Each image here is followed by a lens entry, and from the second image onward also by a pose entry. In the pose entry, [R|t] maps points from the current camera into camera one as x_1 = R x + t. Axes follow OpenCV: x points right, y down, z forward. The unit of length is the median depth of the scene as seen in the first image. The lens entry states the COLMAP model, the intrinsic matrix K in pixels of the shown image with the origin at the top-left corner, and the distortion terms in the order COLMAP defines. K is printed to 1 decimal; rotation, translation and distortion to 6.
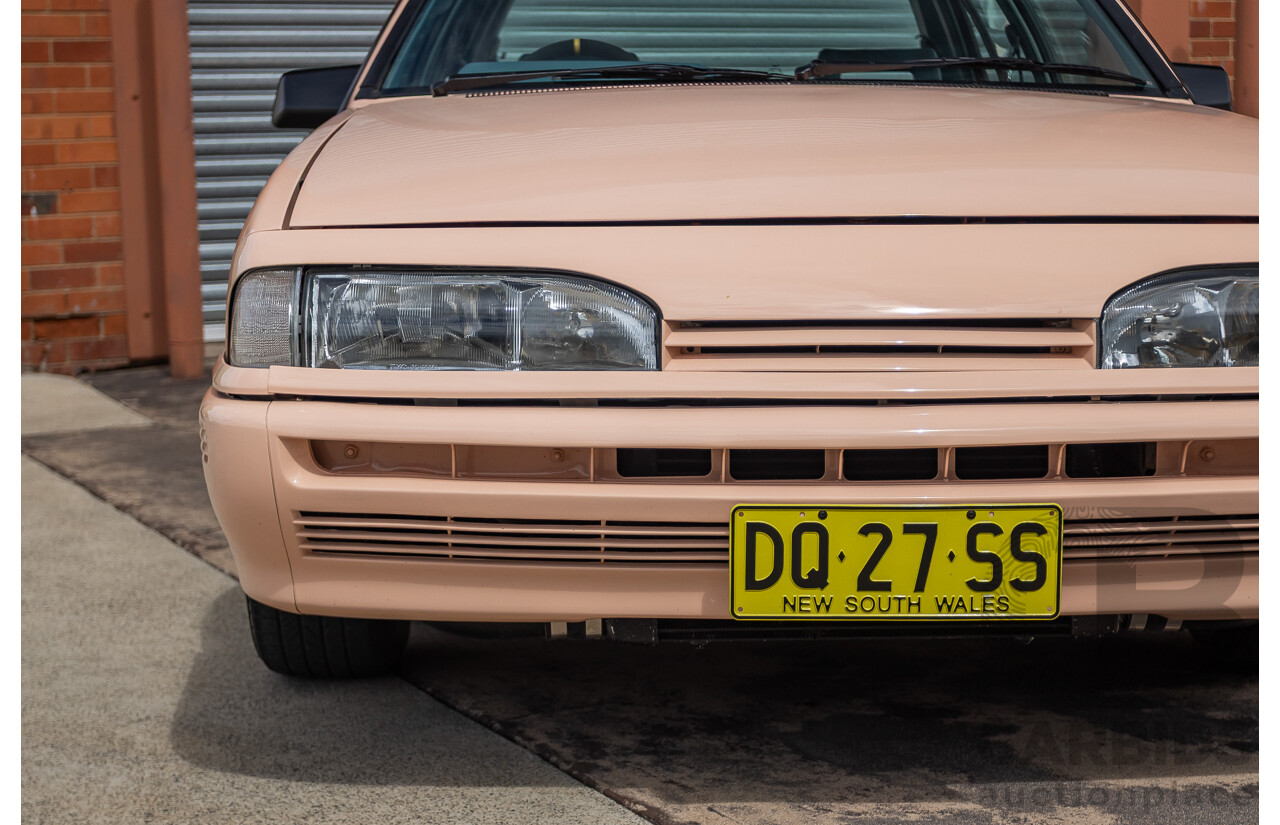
lens RADIAL K [[2135.1, 0, 637.2], [0, 2135.1, 402.3], [0, 0, 1]] dist [-0.017555, 0.000000]
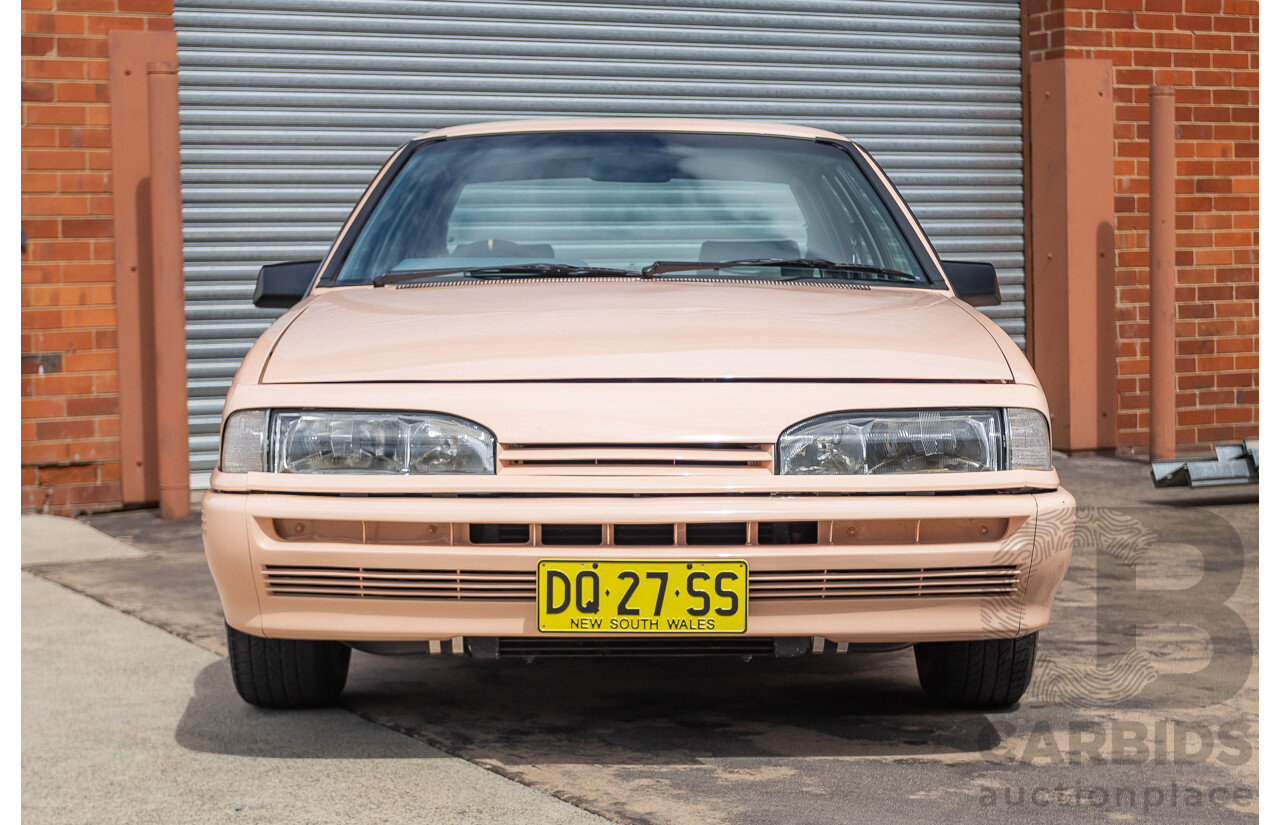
lens RADIAL K [[2217.0, 0, 614.5], [0, 2217.0, 433.4], [0, 0, 1]] dist [-0.030818, 0.000000]
pose [[0.999956, 0.004927, -0.007993, 0.109354], [-0.005407, 0.998109, -0.061236, 0.053090], [0.007676, 0.061277, 0.998091, -0.619840]]
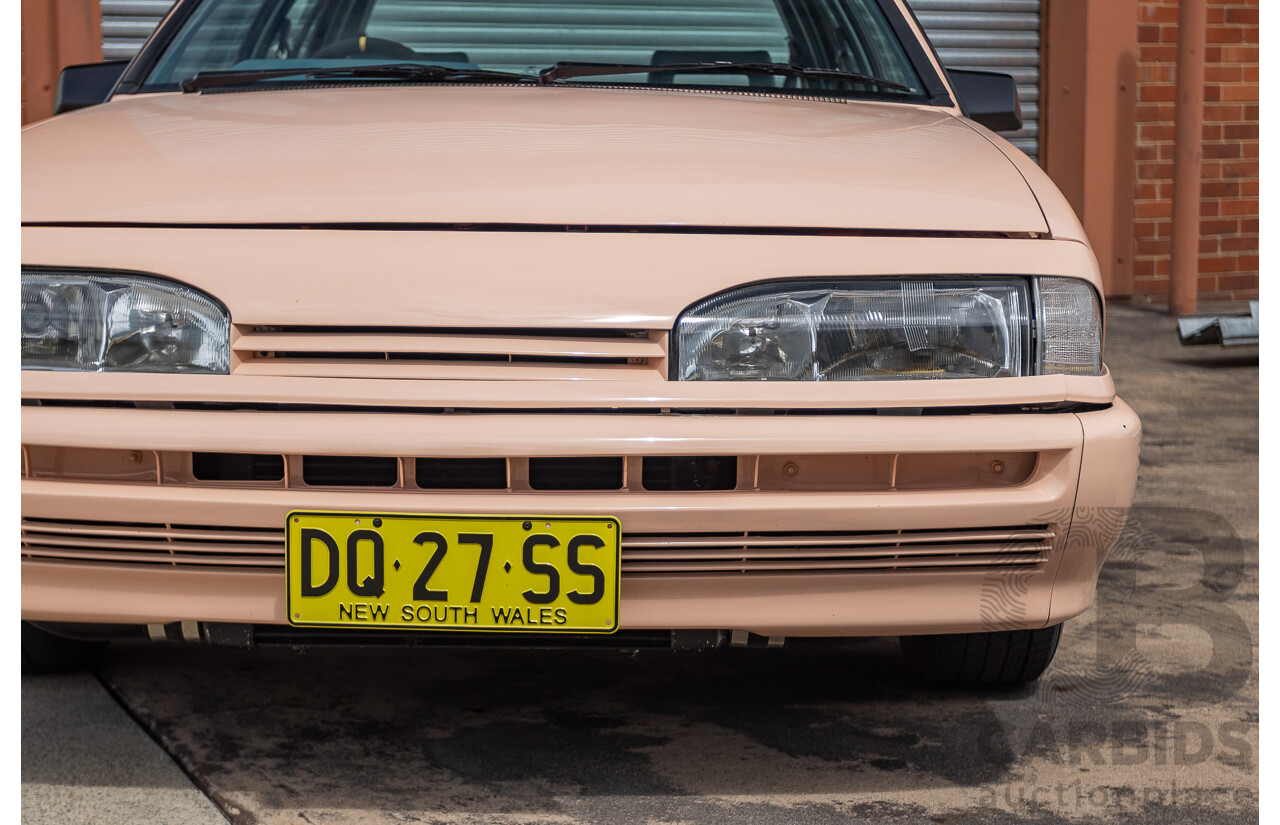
lens RADIAL K [[2135.1, 0, 583.7], [0, 2135.1, 402.3], [0, 0, 1]] dist [-0.017555, 0.000000]
pose [[0.999401, 0.019542, -0.028556, 0.202023], [-0.019484, 0.999807, 0.002319, -0.007260], [0.028596, -0.001761, 0.999589, 0.008255]]
